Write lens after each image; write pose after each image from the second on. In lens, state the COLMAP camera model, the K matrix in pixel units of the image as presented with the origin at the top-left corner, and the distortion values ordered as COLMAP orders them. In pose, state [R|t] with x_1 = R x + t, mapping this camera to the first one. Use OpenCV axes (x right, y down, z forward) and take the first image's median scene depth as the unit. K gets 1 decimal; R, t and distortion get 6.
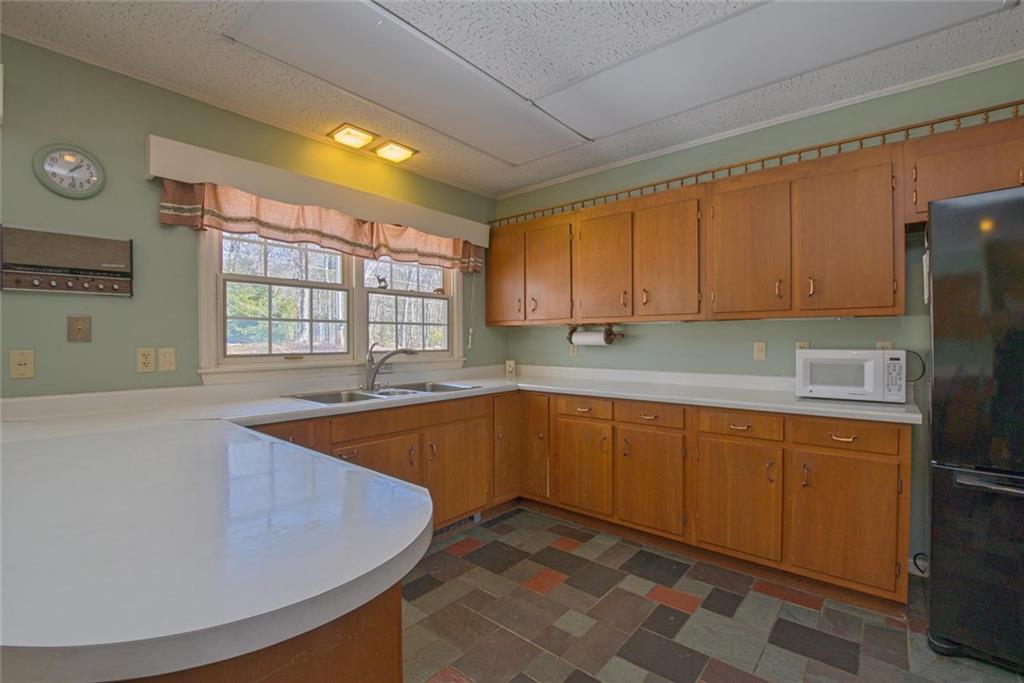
lens RADIAL K [[469.4, 0, 515.4], [0, 469.4, 338.7], [0, 0, 1]] dist [-0.011272, 0.000032]
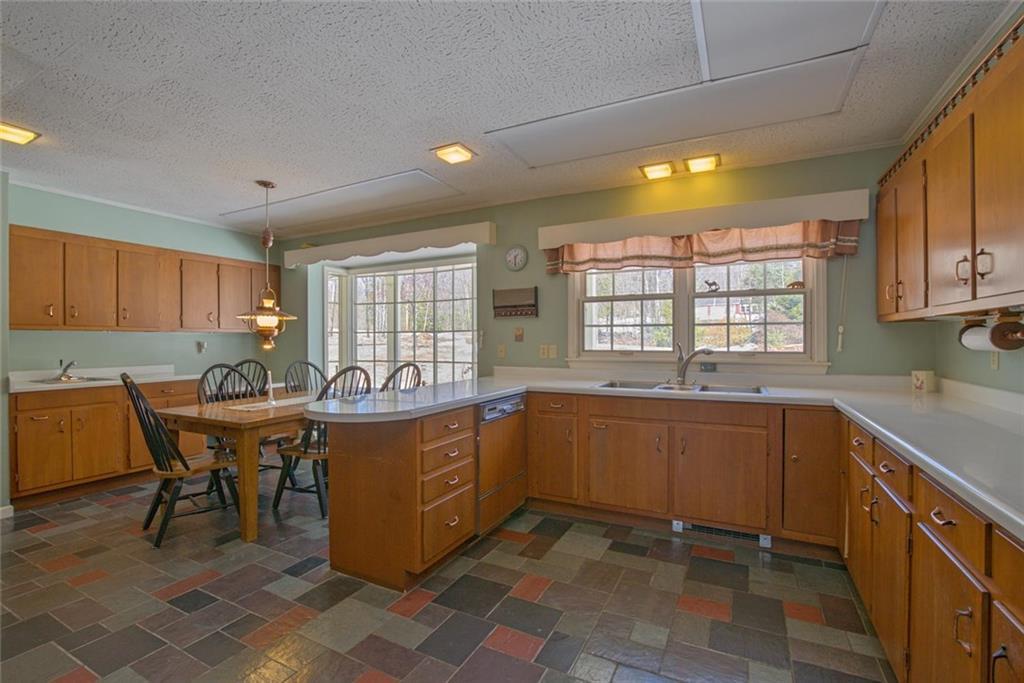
lens RADIAL K [[469.4, 0, 518.7], [0, 469.4, 341.5], [0, 0, 1]] dist [-0.011272, 0.000032]
pose [[0.208932, 0.002788, -0.977926, 0.716255], [0.000569, 0.999995, 0.002972, 0.001377], [0.977930, -0.001177, 0.208929, 0.382220]]
